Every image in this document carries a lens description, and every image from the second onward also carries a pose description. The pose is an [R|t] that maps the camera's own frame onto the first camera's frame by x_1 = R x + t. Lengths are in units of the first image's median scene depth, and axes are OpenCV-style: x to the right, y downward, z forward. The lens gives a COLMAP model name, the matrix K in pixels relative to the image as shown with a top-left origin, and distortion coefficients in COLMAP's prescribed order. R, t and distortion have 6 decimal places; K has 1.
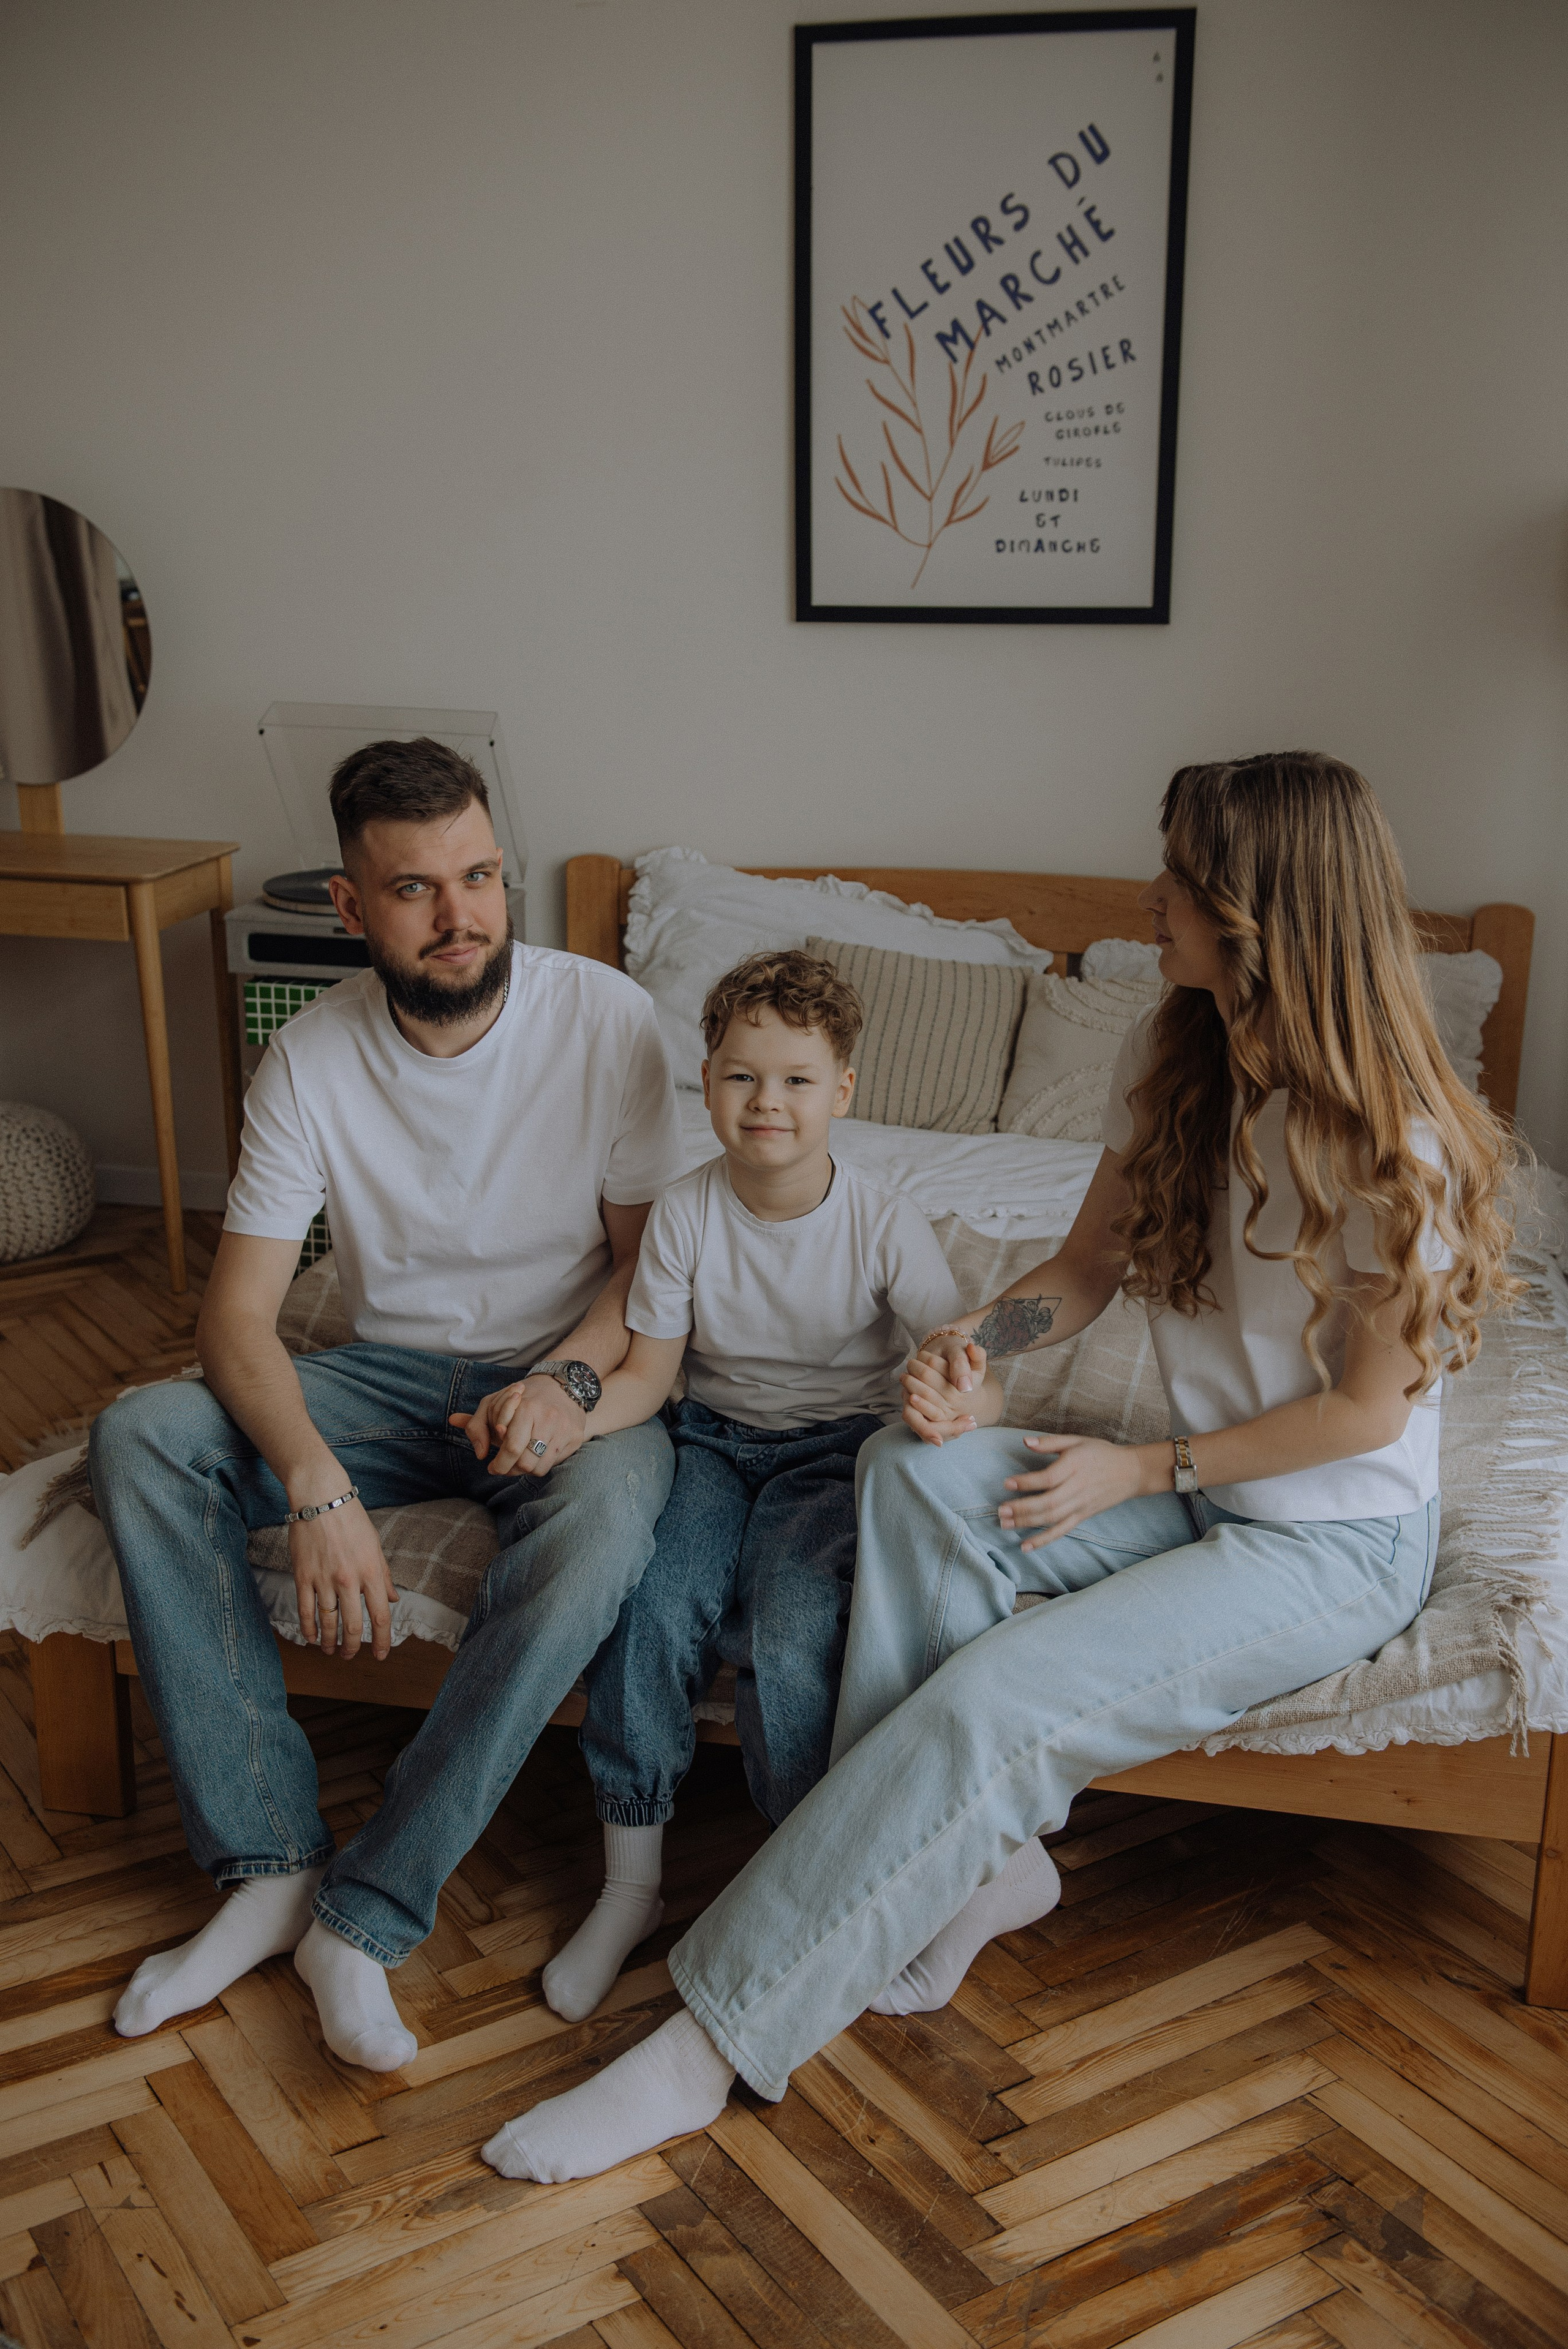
lens RADIAL K [[2442.6, 0, 782.6], [0, 2442.6, 1165.4], [0, 0, 1]] dist [0.044515, 0.000000]
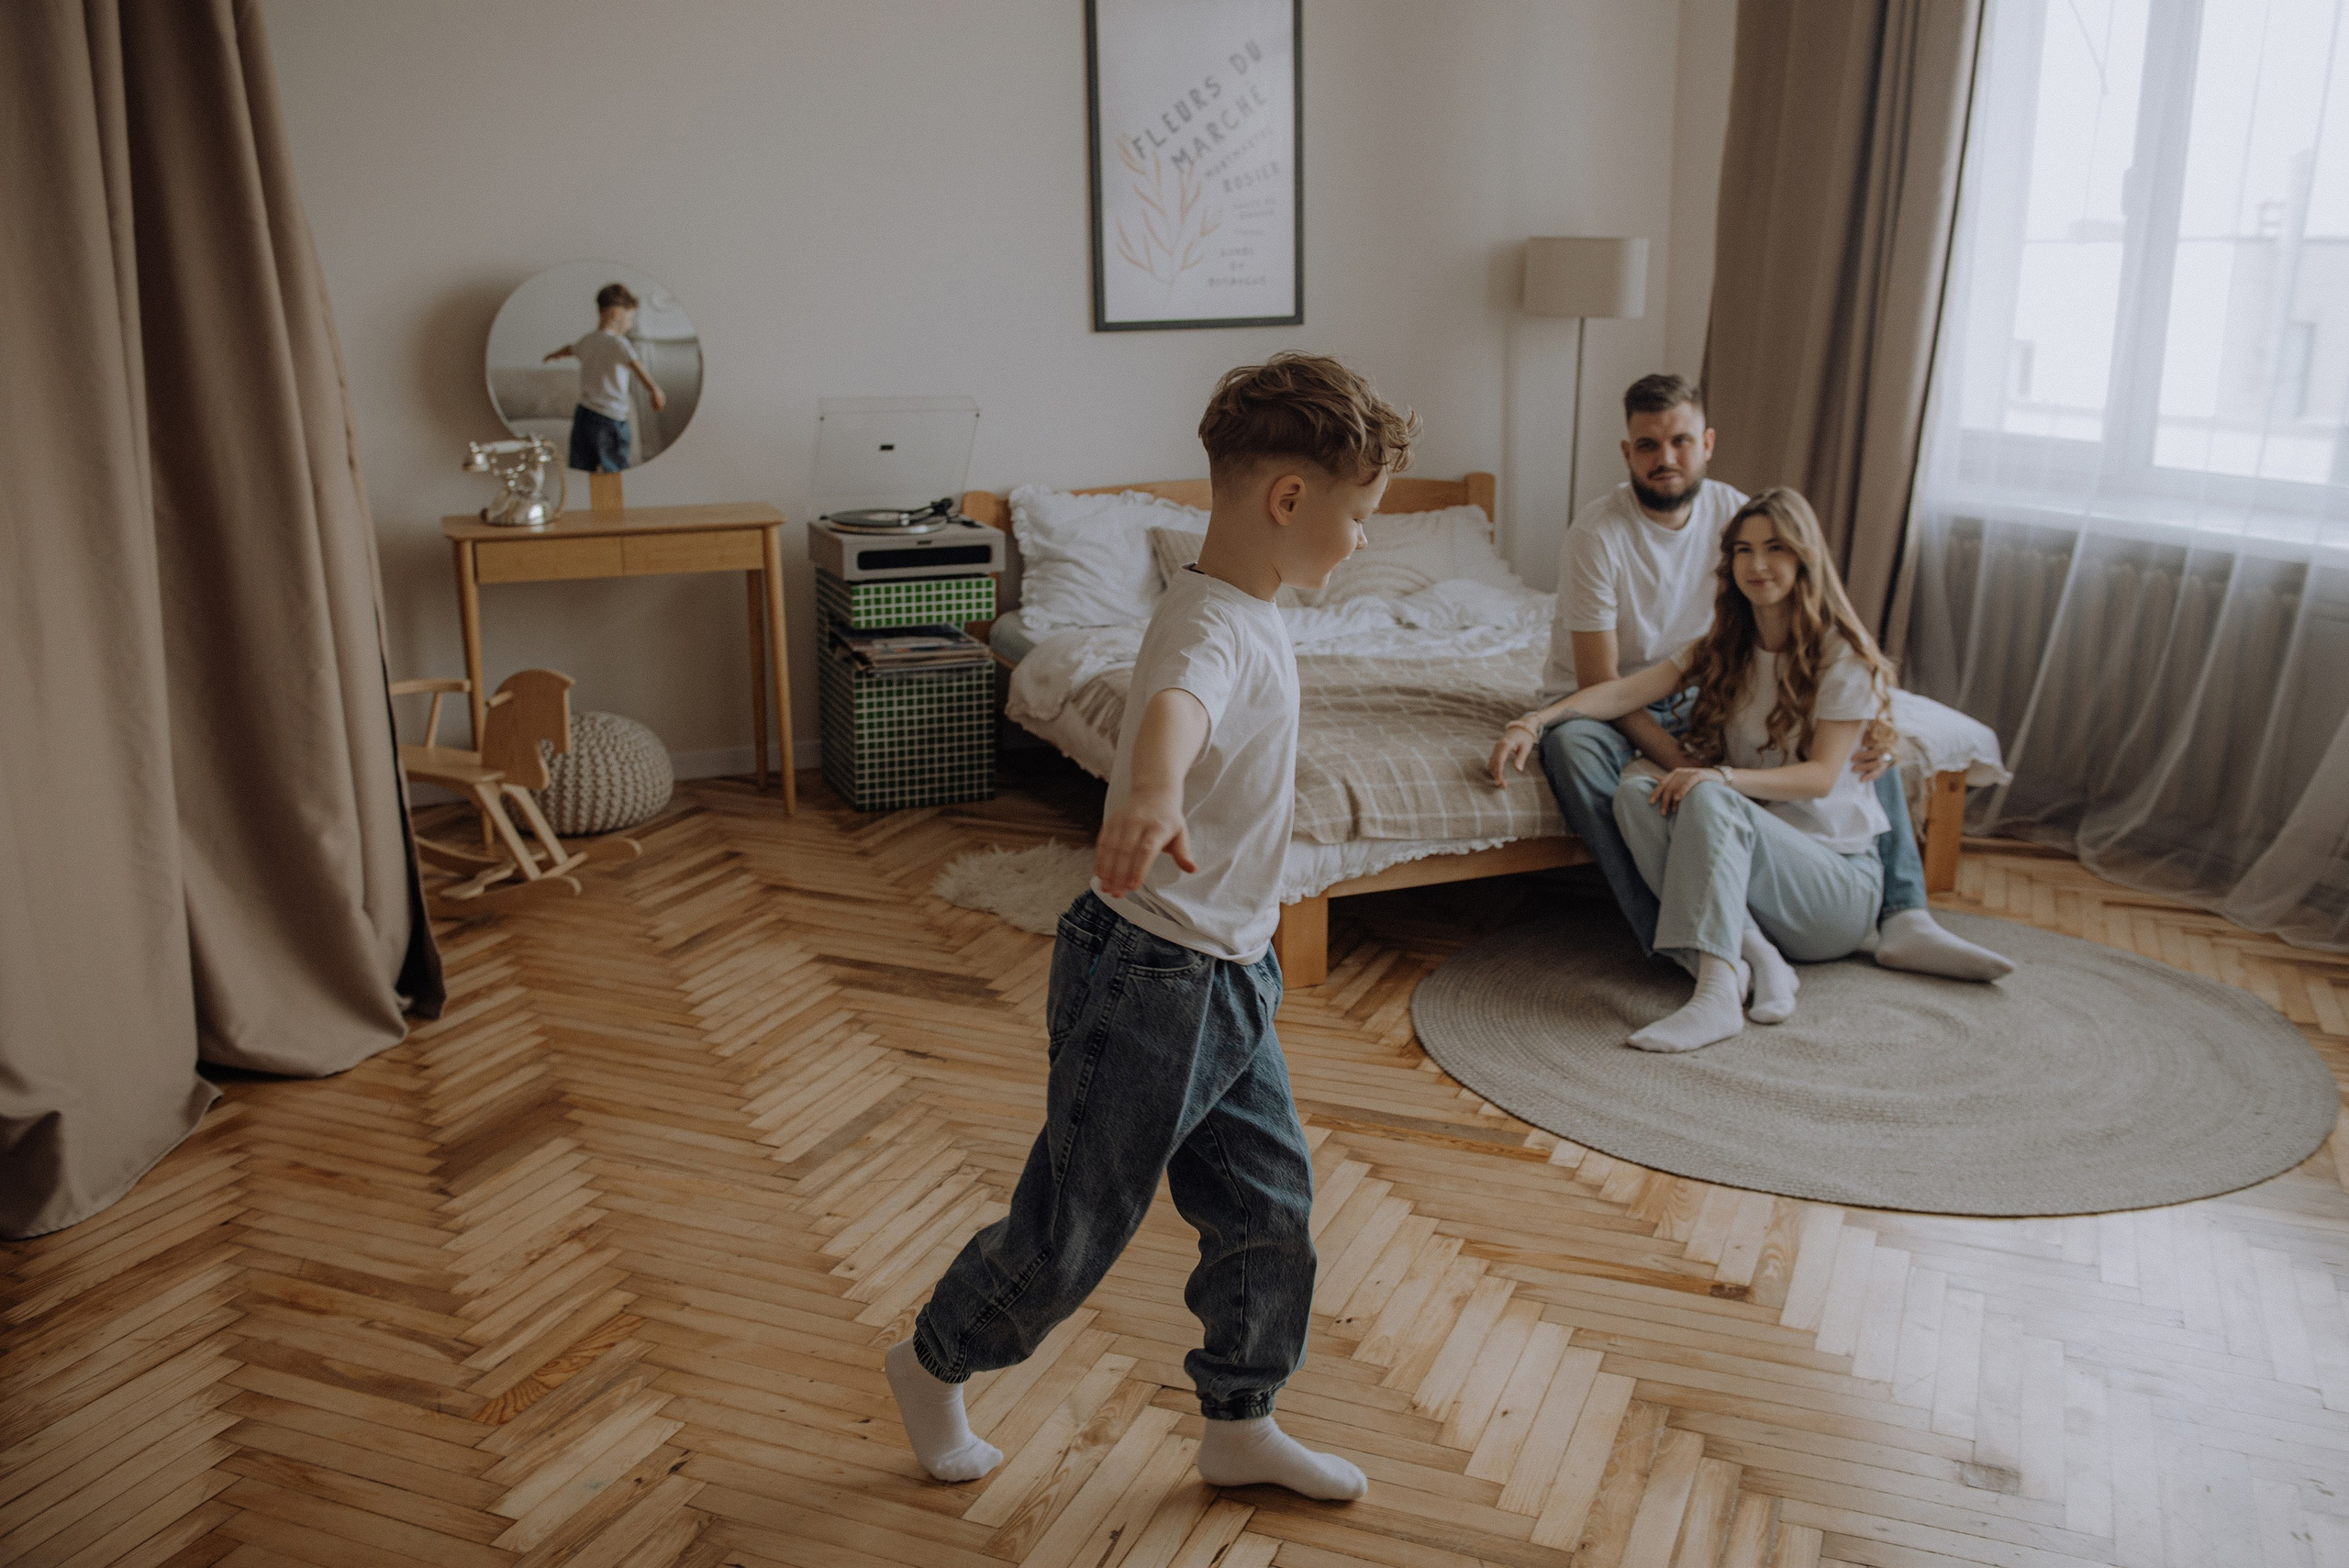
lens RADIAL K [[2101.5, 0, 1168.9], [0, 2101.5, 778.7], [0, 0, 1]] dist [-0.011274, 0.008416]
pose [[0.821591, -0.152192, 0.549387, -0.782070], [0.166417, 0.985758, 0.024205, 0.040793], [-0.545247, 0.071541, 0.835217, -0.152729]]
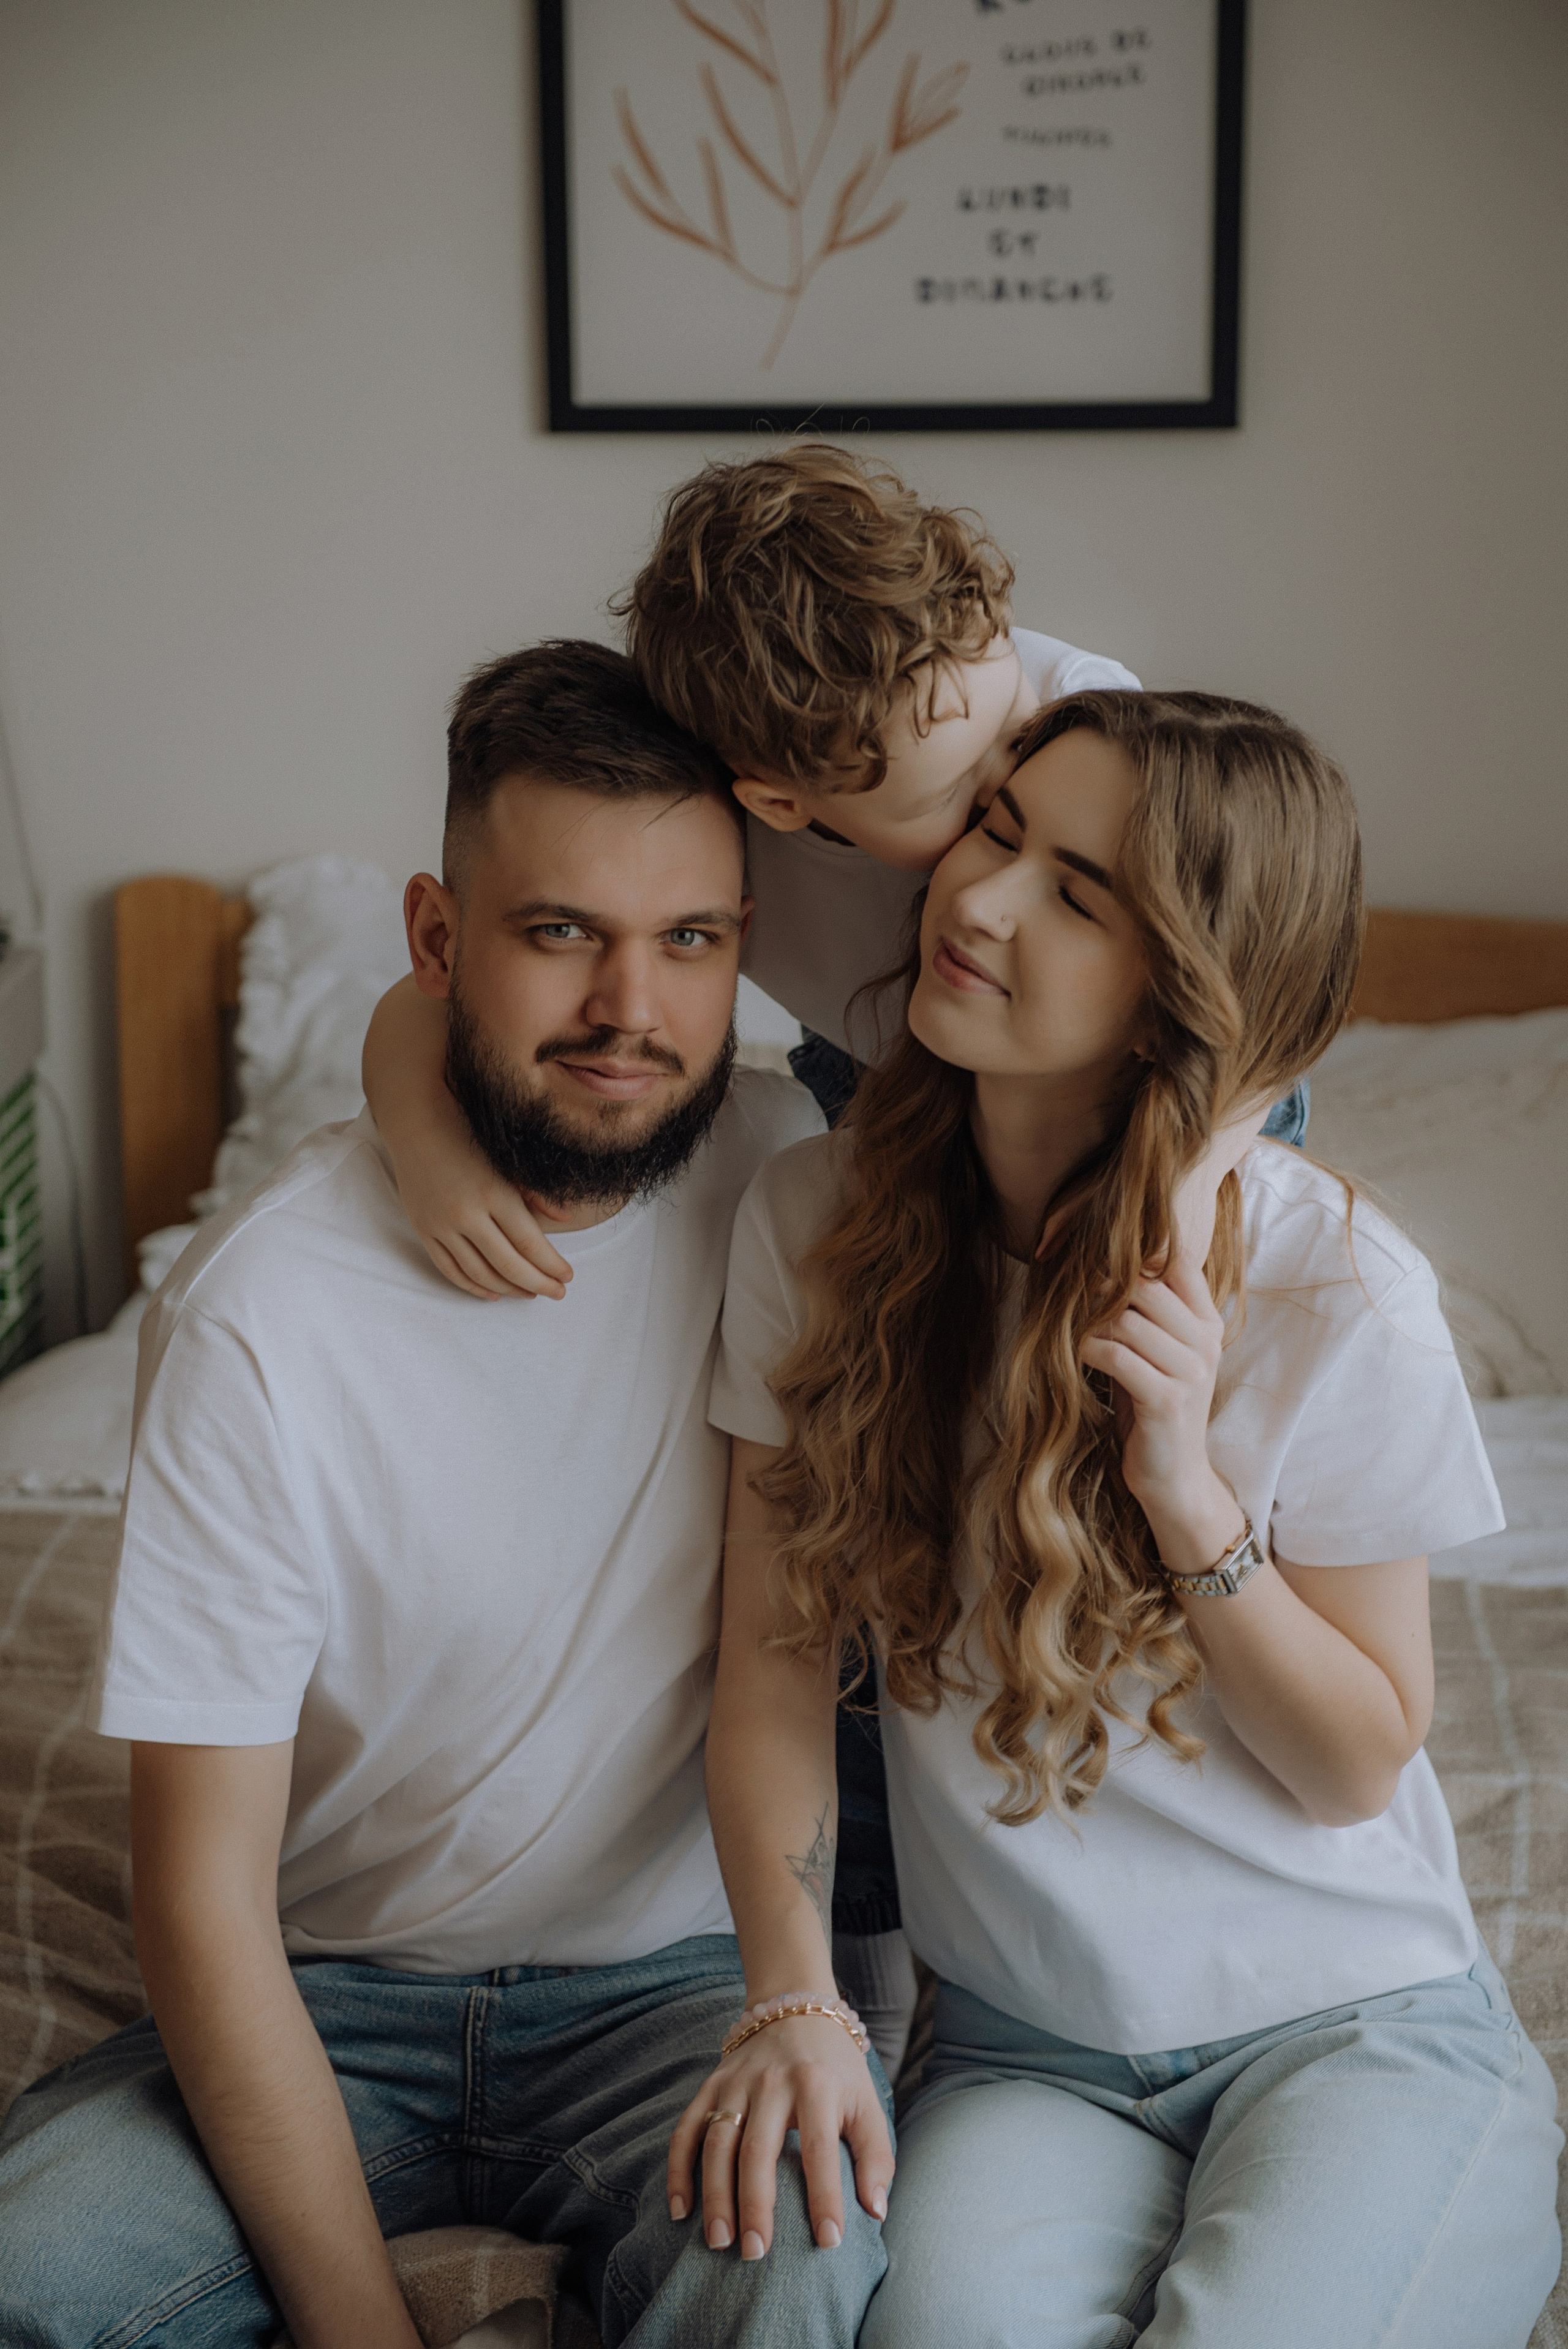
lens RADIAL K [[4016.1, 0, 782.9], [0, 4016.1, 1181.0], [0, 0, 1]] dist [0.075295, 0.000000]
pose [[0.983658, -0.040107, 0.175521, -0.109224], [0.049058, 0.997692, -0.046955, -0.015558], [-0.173233, 0.054799, 0.983355, 0.139402]]
